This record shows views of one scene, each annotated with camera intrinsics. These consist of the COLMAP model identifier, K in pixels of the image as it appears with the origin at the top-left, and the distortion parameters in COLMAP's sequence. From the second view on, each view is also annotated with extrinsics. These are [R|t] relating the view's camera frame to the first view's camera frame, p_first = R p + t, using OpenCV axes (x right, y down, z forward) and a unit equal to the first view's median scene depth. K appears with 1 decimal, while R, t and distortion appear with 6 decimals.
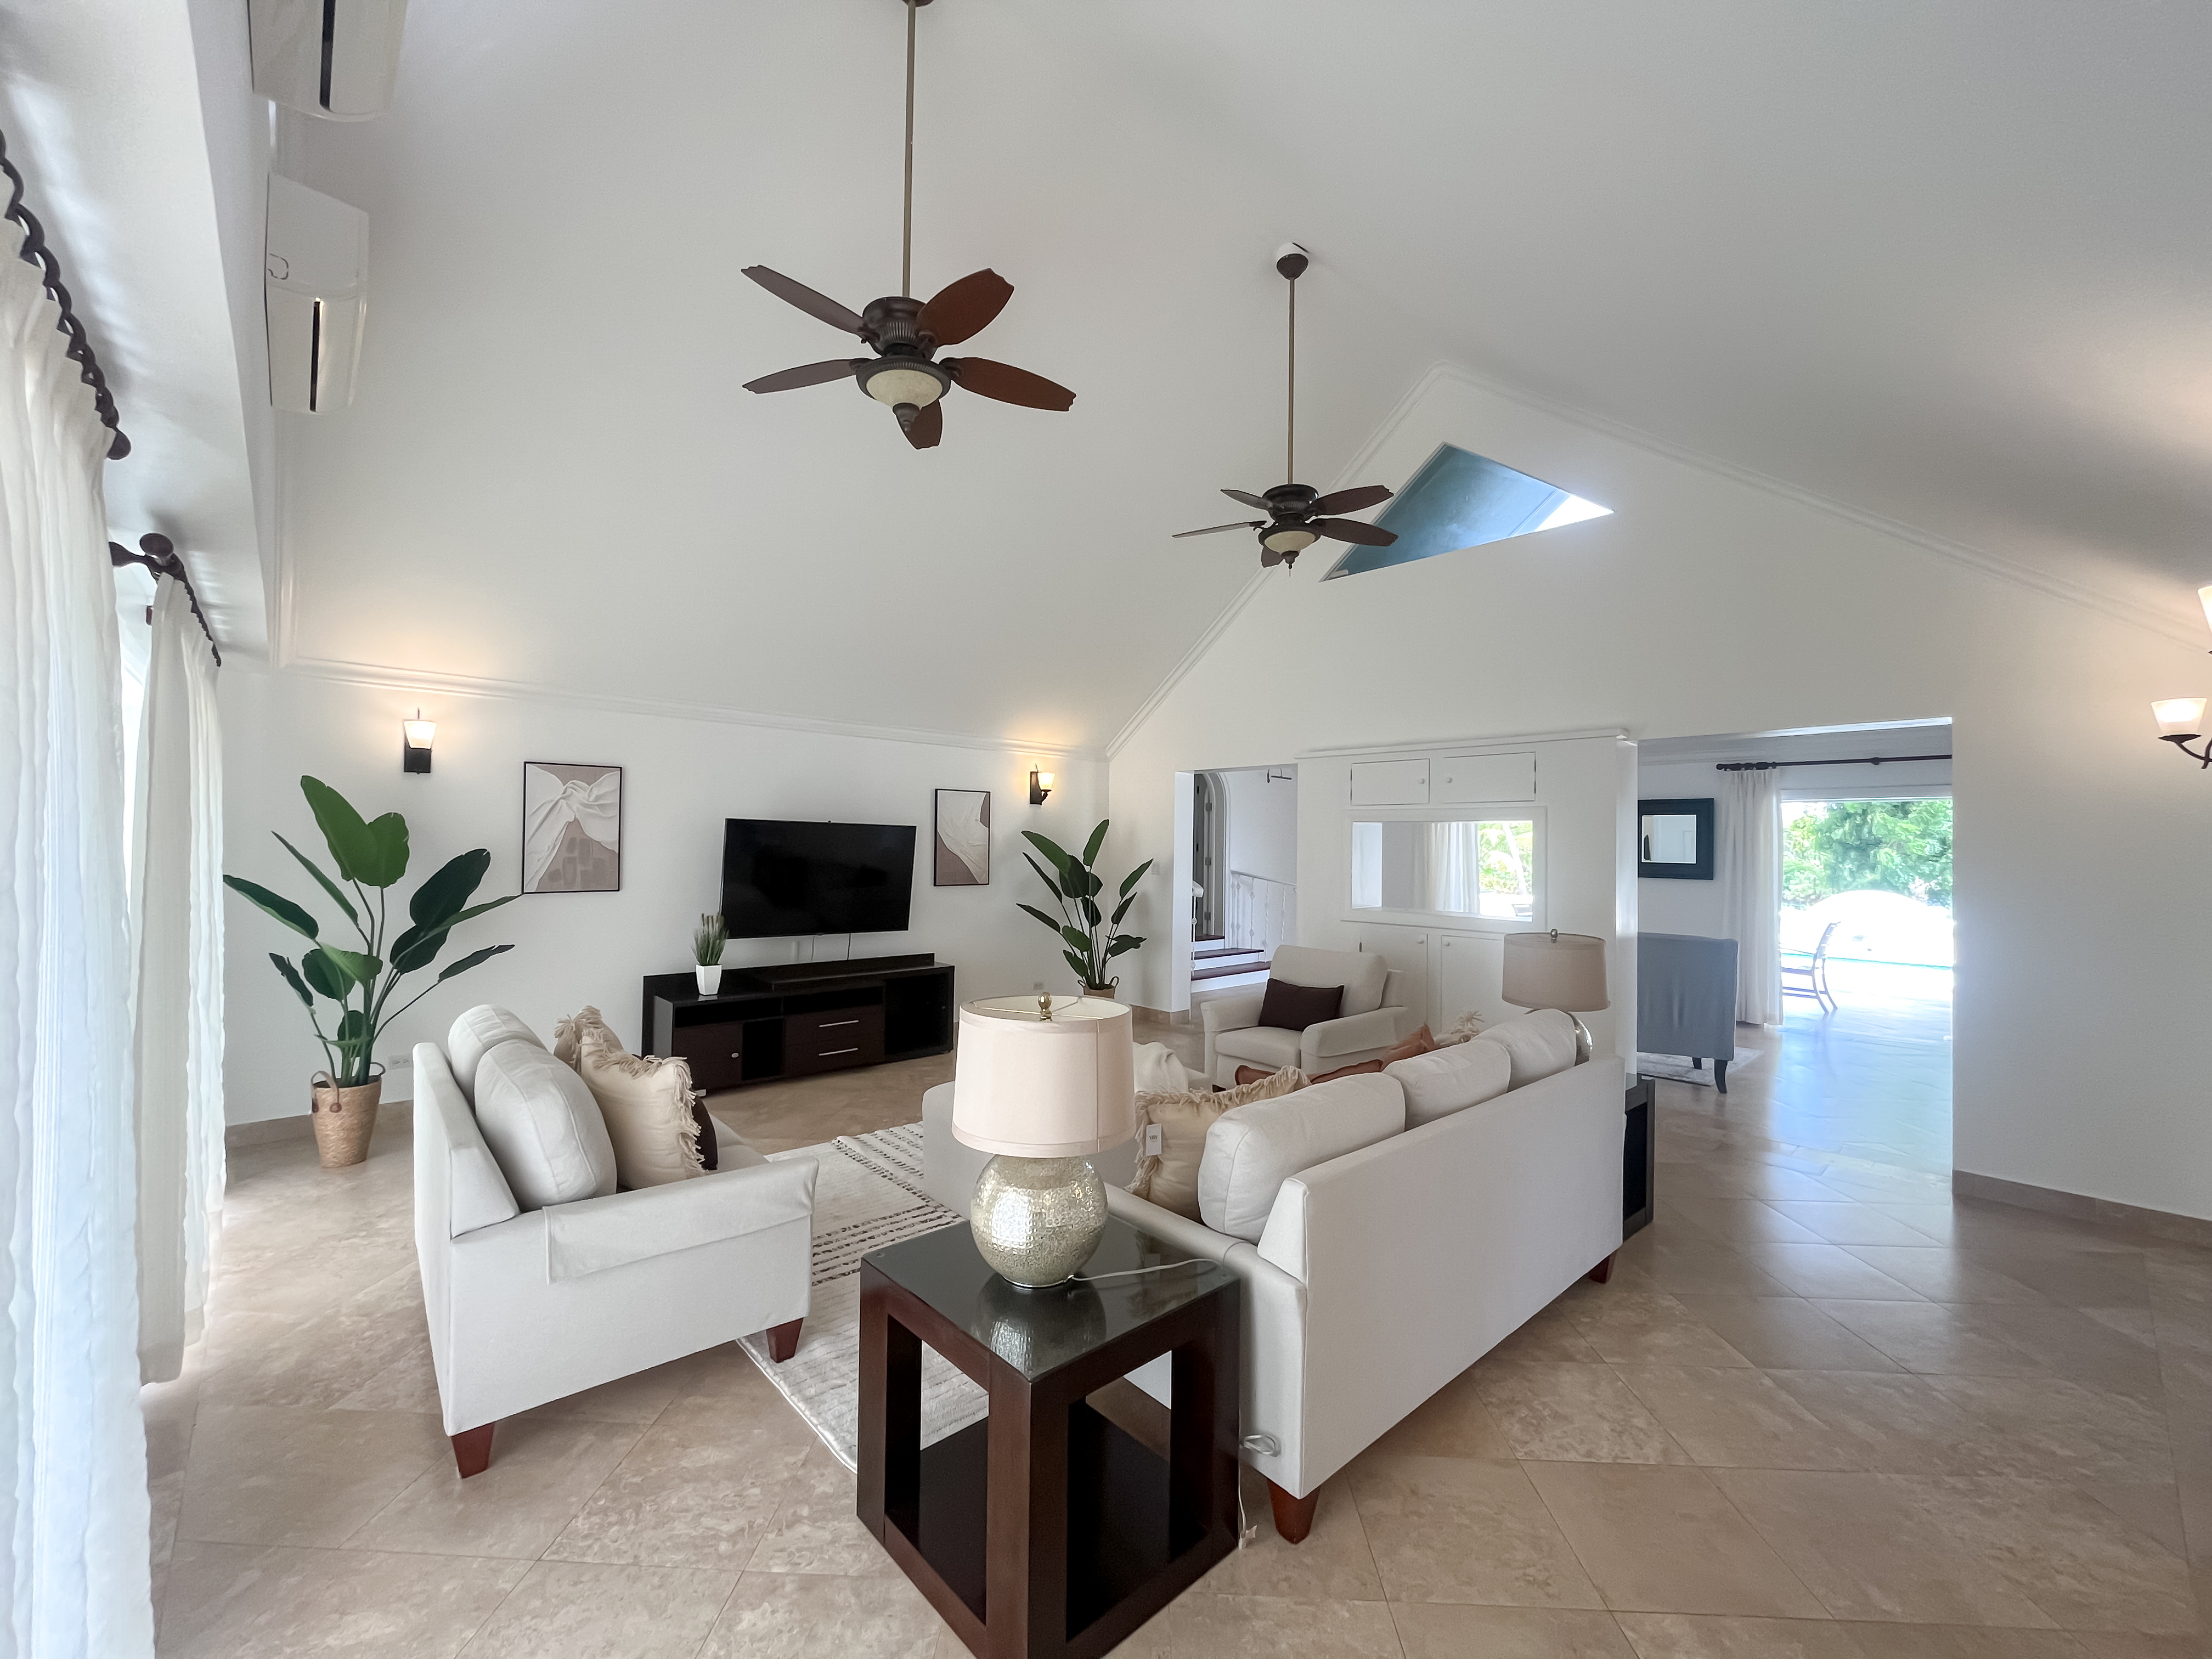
lens RADIAL K [[890.7, 0, 1106.0], [0, 890.7, 829.5], [0, 0, 1]] dist [-0.007219, -0.000434]
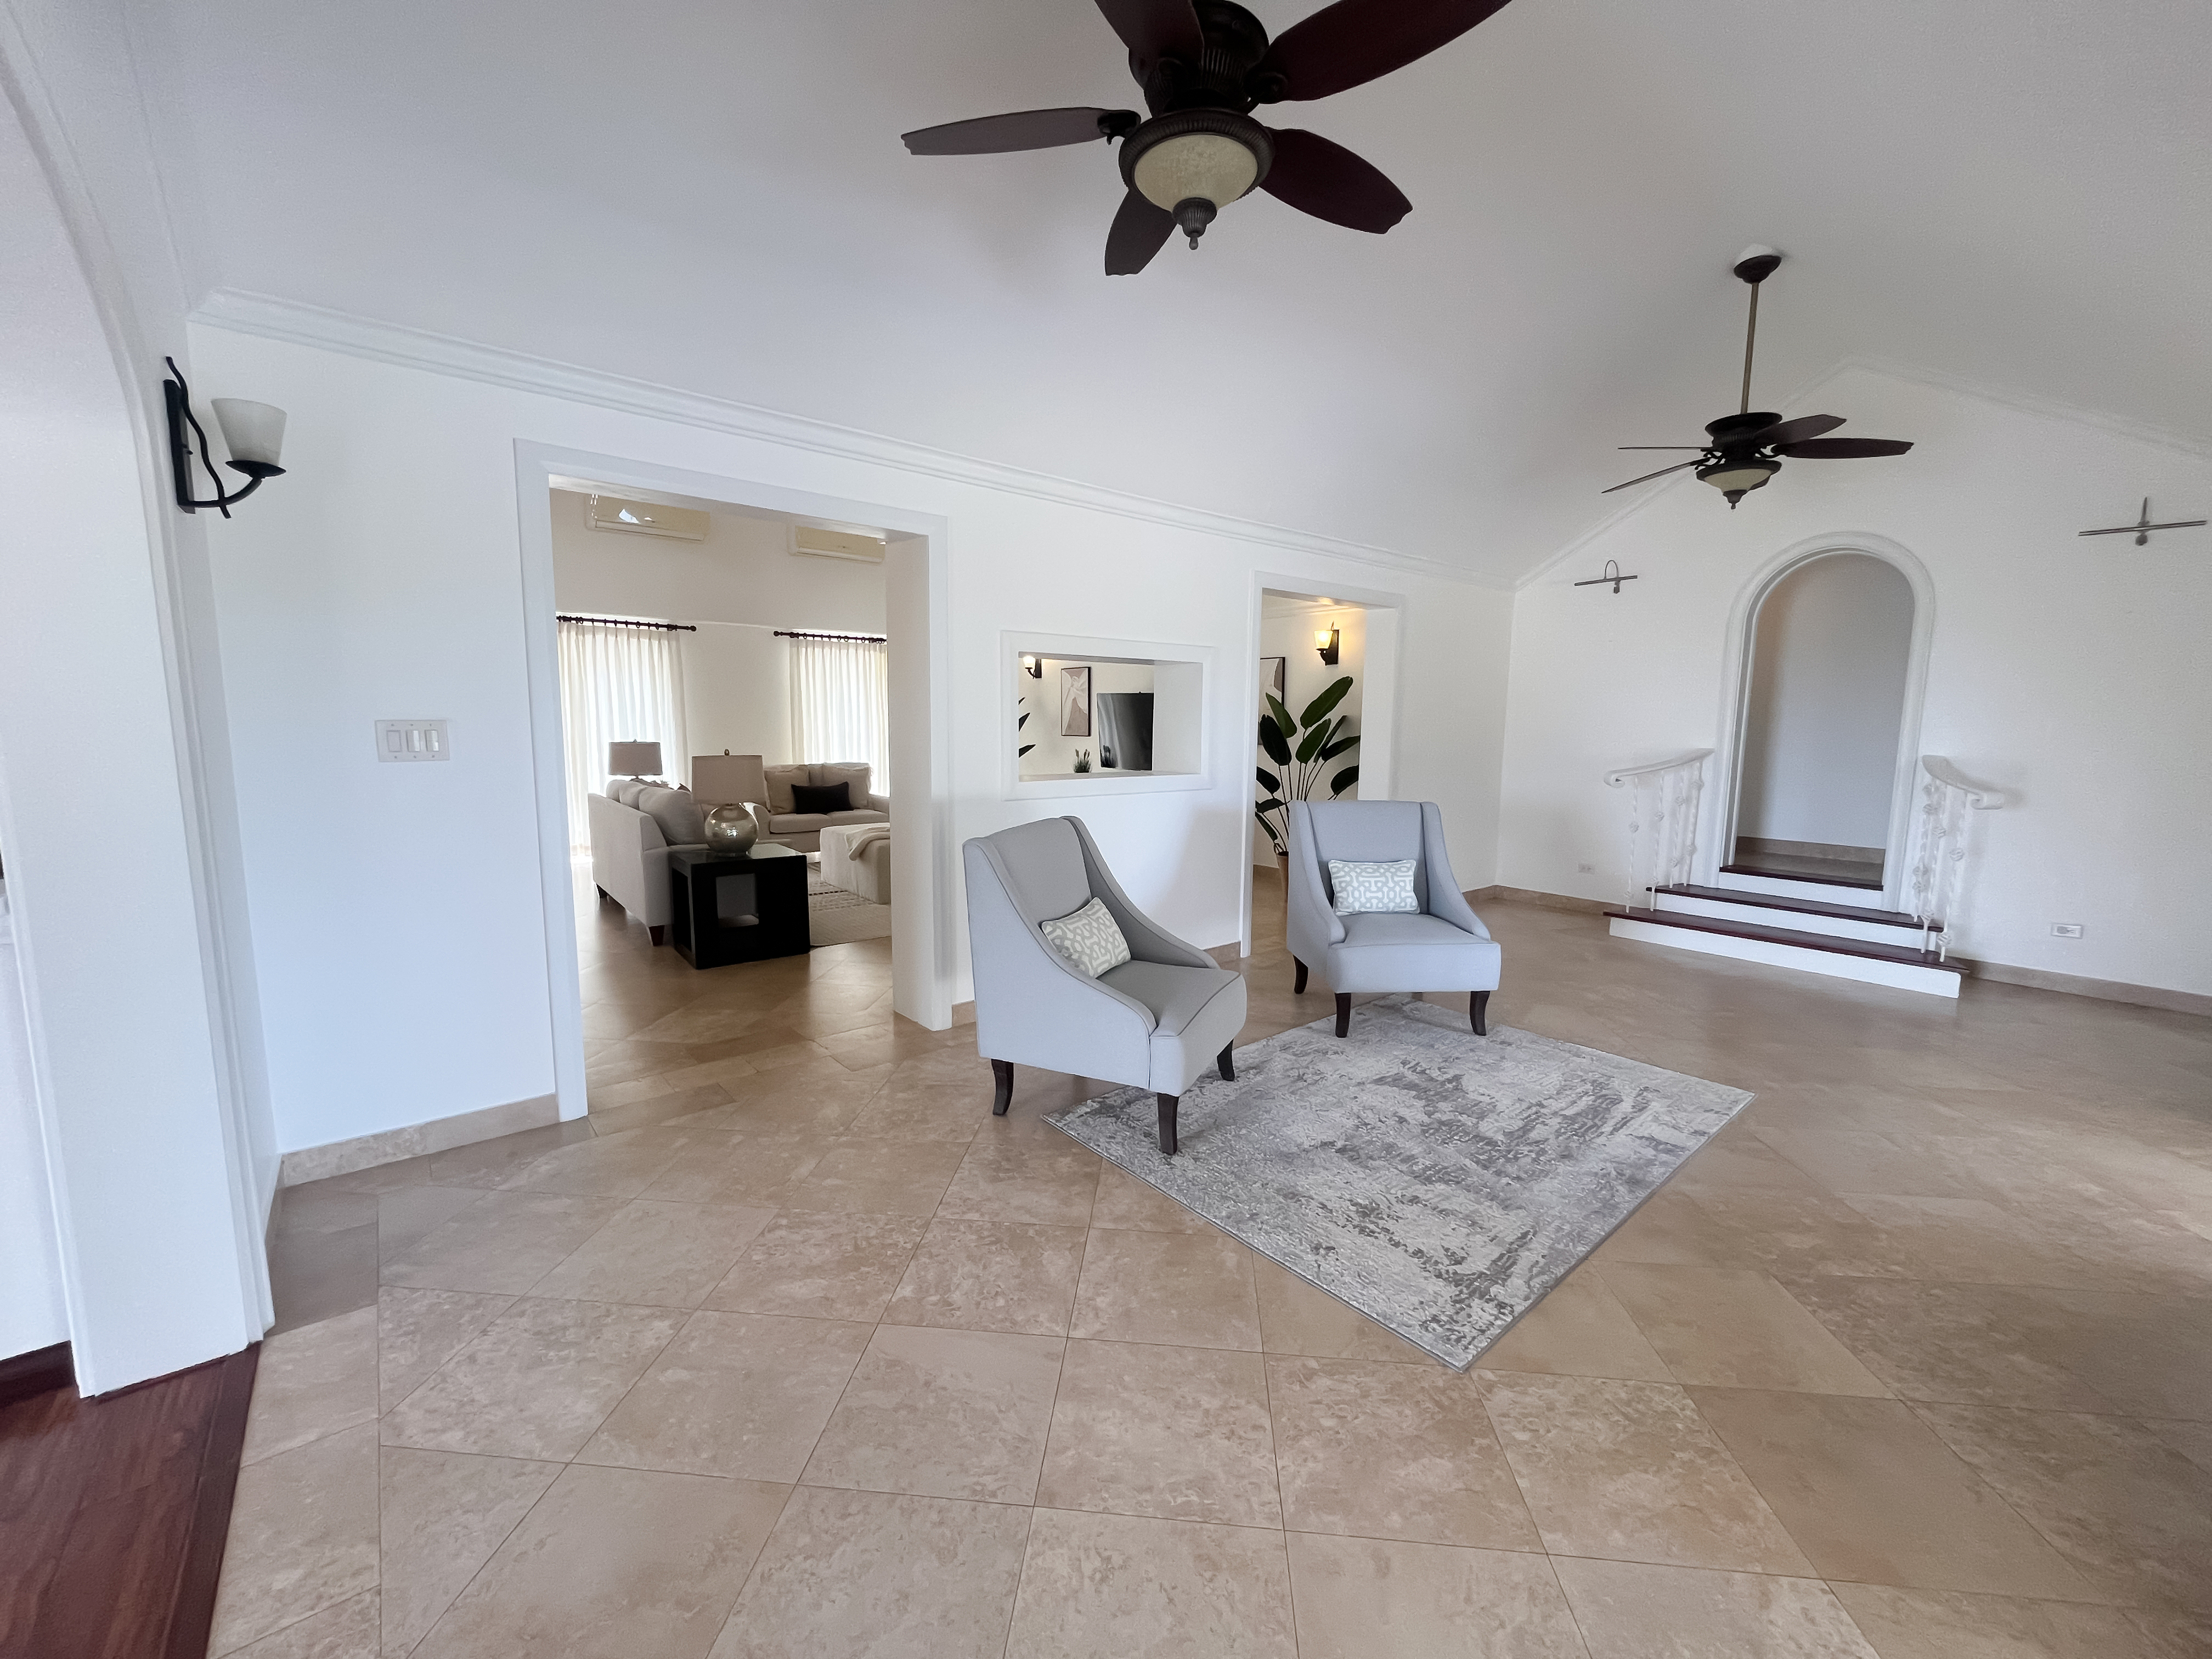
lens RADIAL K [[892.8, 0, 1106.0], [0, 892.8, 829.5], [0, 0, 1]] dist [-0.002269, -0.000071]
pose [[-0.056151, 0.108969, -0.992458, 1.266901], [0.003815, 0.994042, 0.108928, 0.059539], [0.998415, 0.002330, -0.056232, 1.130624]]
